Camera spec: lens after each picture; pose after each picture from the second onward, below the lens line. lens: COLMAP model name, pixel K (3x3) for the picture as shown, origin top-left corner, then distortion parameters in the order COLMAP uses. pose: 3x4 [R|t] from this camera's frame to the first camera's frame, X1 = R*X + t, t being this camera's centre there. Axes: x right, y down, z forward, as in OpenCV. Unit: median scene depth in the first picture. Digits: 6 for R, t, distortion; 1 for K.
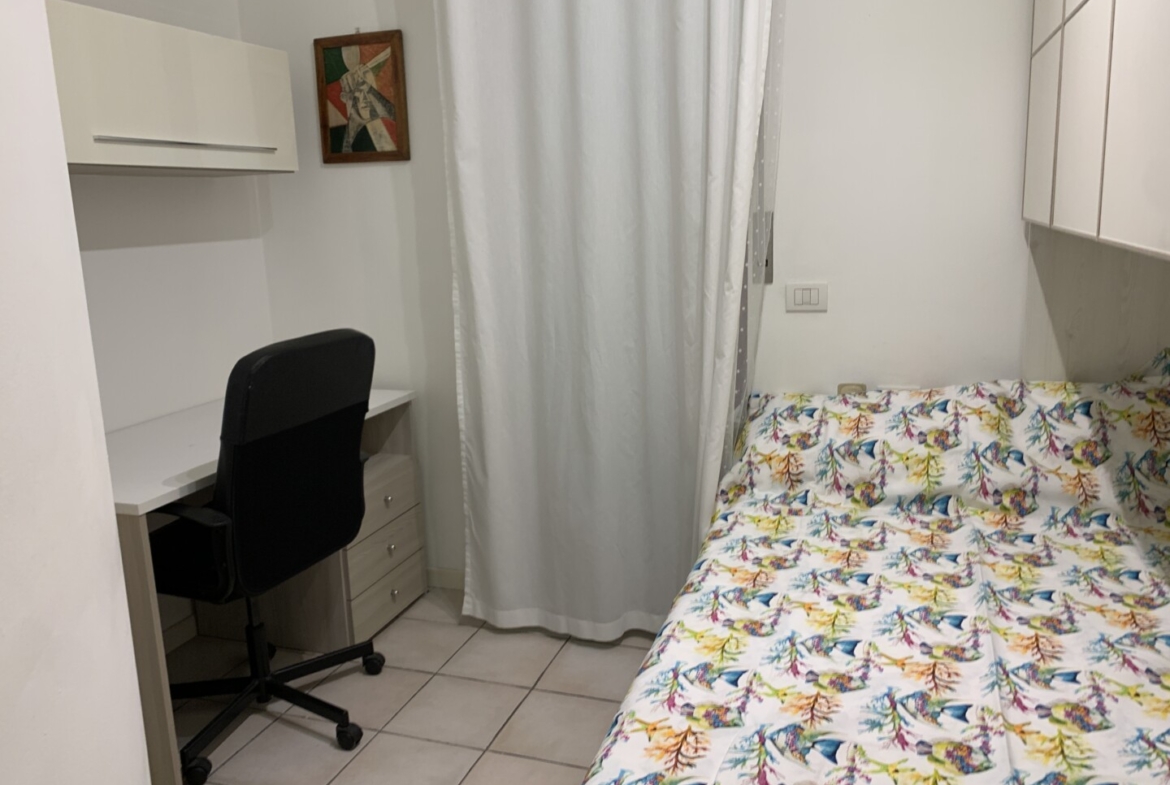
lens RADIAL K [[902.0, 0, 590.4], [0, 902.0, 387.5], [0, 0, 1]] dist [-0.003758, 0.002904]
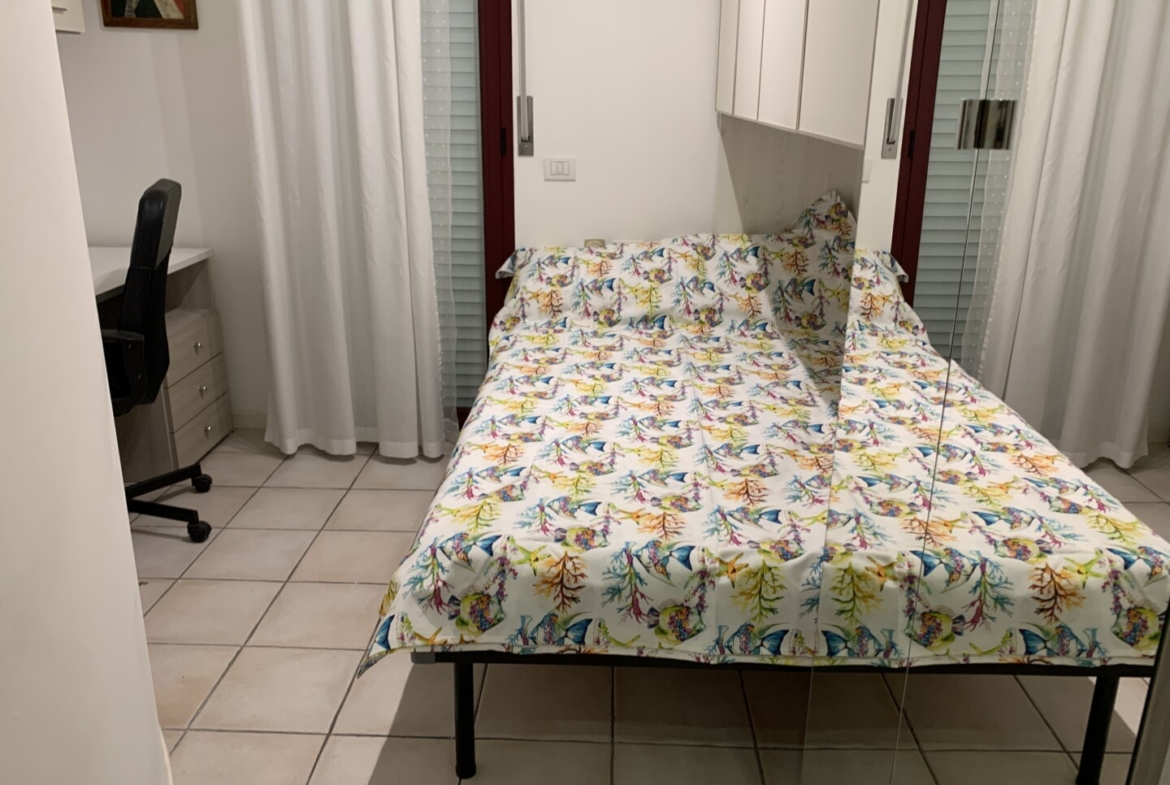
lens RADIAL K [[908.6, 0, 586.2], [0, 908.6, 409.9], [0, 0, 1]] dist [0.168112, -0.268184]
pose [[0.954443, -0.050925, 0.294015, -0.143642], [0.013623, 0.991738, 0.127553, 0.083806], [-0.298082, -0.117737, 0.947252, -0.324323]]
